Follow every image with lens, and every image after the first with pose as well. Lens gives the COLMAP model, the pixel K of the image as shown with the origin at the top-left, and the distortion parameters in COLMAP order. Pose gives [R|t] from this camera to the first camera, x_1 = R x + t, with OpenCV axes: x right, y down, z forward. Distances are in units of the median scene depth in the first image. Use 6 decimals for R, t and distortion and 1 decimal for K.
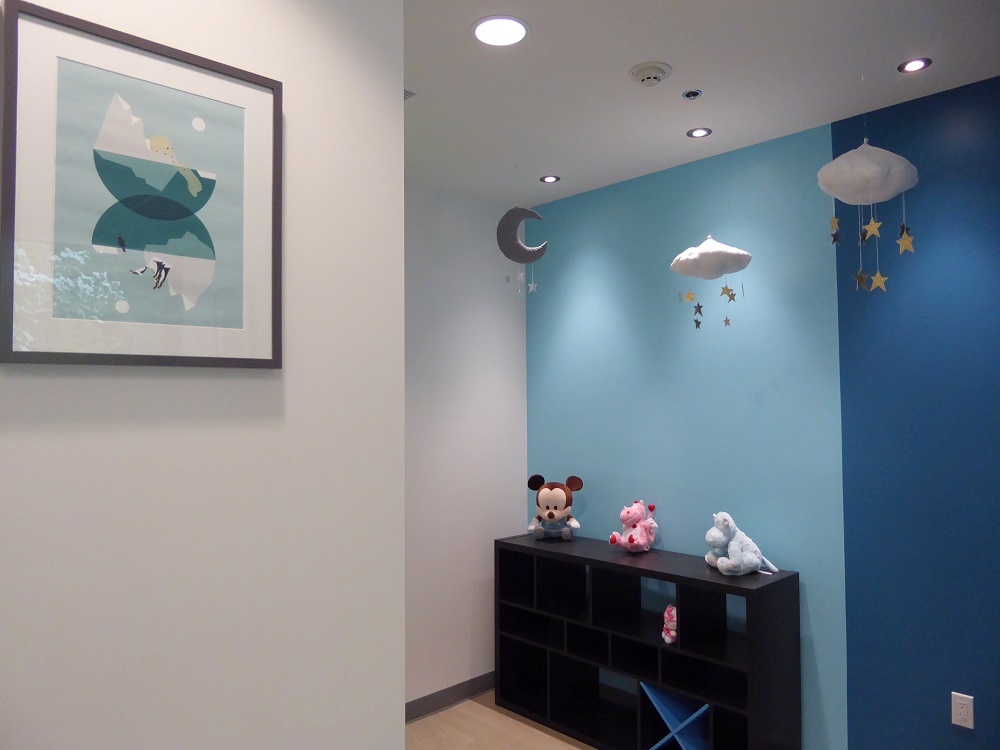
lens RADIAL K [[709.1, 0, 500.0], [0, 709.1, 375.0], [0, 0, 1]] dist [-0.038217, 0.003264]
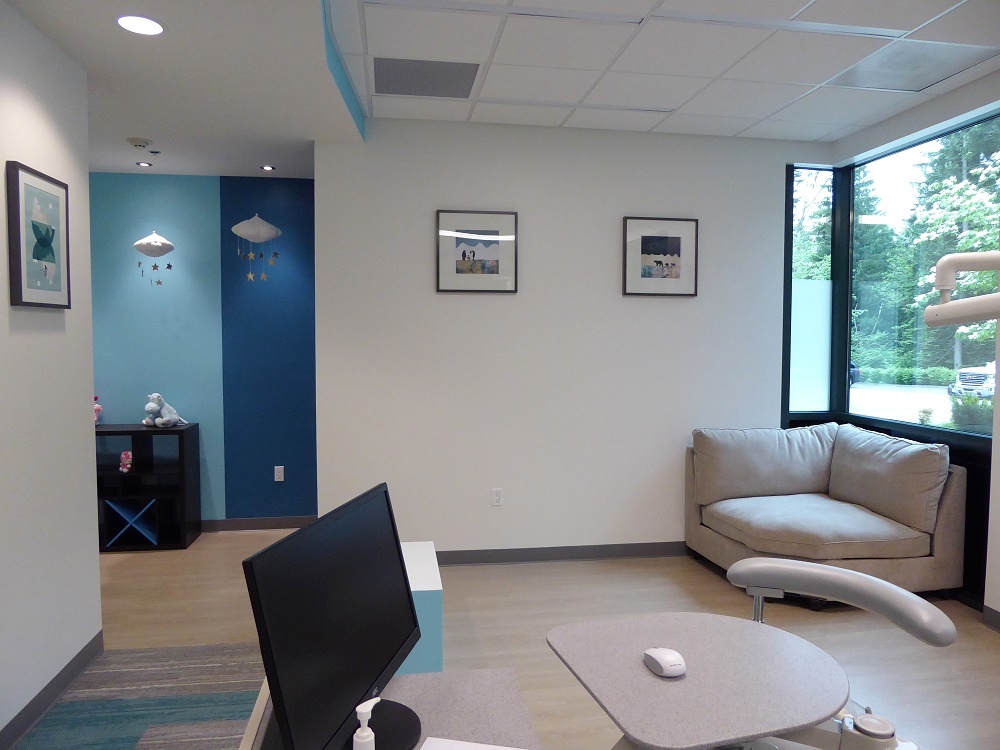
lens RADIAL K [[706.9, 0, 499.1], [0, 706.9, 370.8], [0, 0, 1]] dist [-0.036166, 0.011948]
pose [[0.573225, -0.029797, 0.818856, -0.622423], [-0.042918, 0.996875, 0.066319, -0.009057], [-0.818273, -0.073160, 0.570155, -0.675792]]
